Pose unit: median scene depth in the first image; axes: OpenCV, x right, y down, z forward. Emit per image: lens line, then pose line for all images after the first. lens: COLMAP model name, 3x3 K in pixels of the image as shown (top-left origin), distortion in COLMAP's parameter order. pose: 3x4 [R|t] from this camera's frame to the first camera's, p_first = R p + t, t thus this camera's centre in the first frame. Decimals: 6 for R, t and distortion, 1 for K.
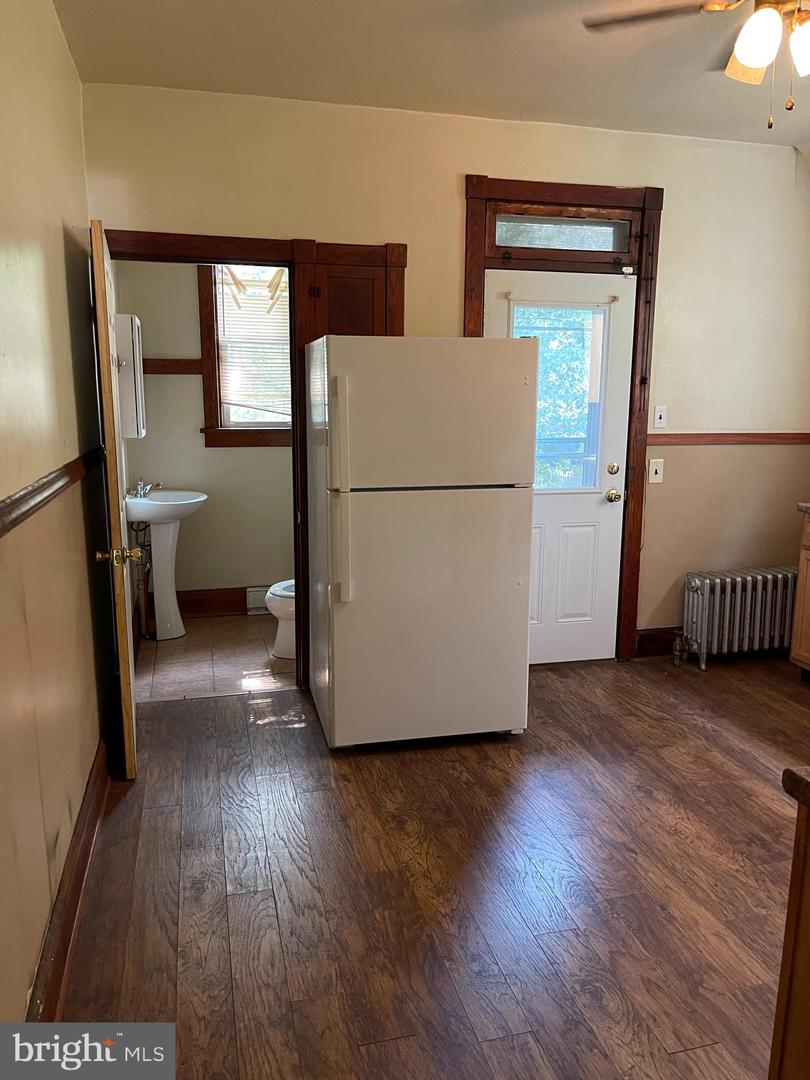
lens RADIAL K [[815.7, 0, 409.5], [0, 815.7, 540.7], [0, 0, 1]] dist [0.042726, -0.069634]
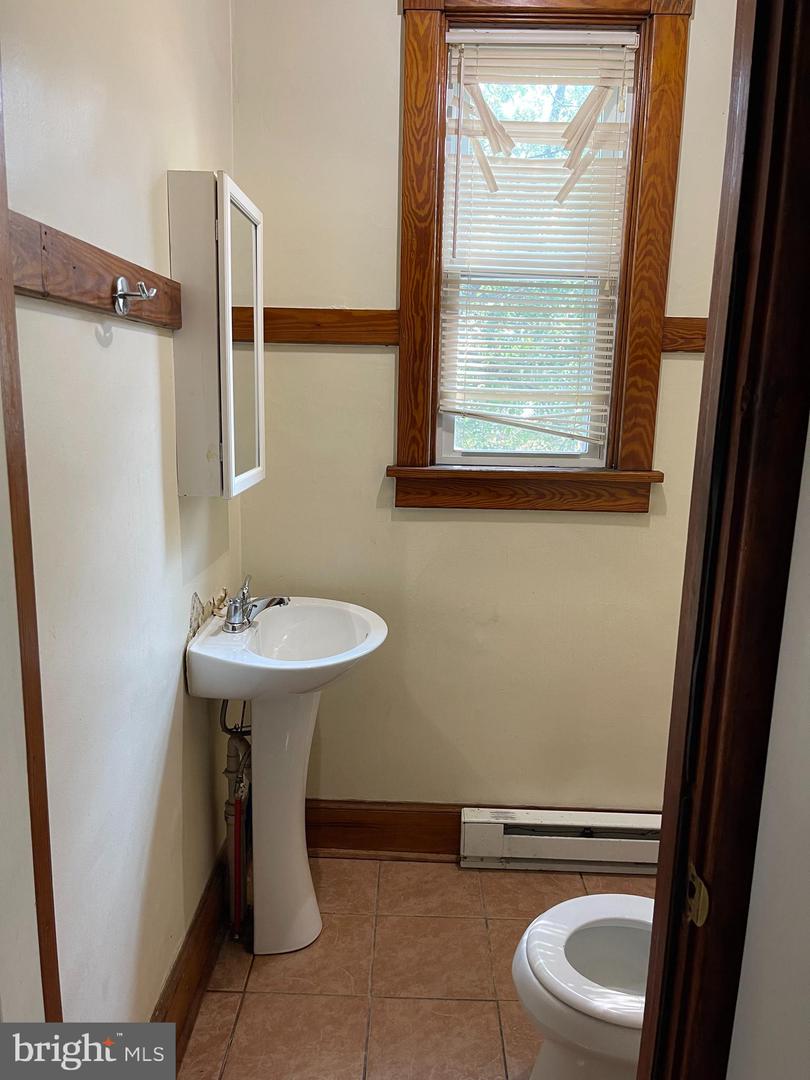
lens RADIAL K [[815.7, 0, 400.9], [0, 815.7, 543.8], [0, 0, 1]] dist [0.042726, -0.069634]
pose [[0.963500, 0.068873, -0.258699, -0.131830], [-0.068763, 0.997588, 0.009484, -0.101414], [0.258728, 0.008651, 0.965911, 0.581017]]
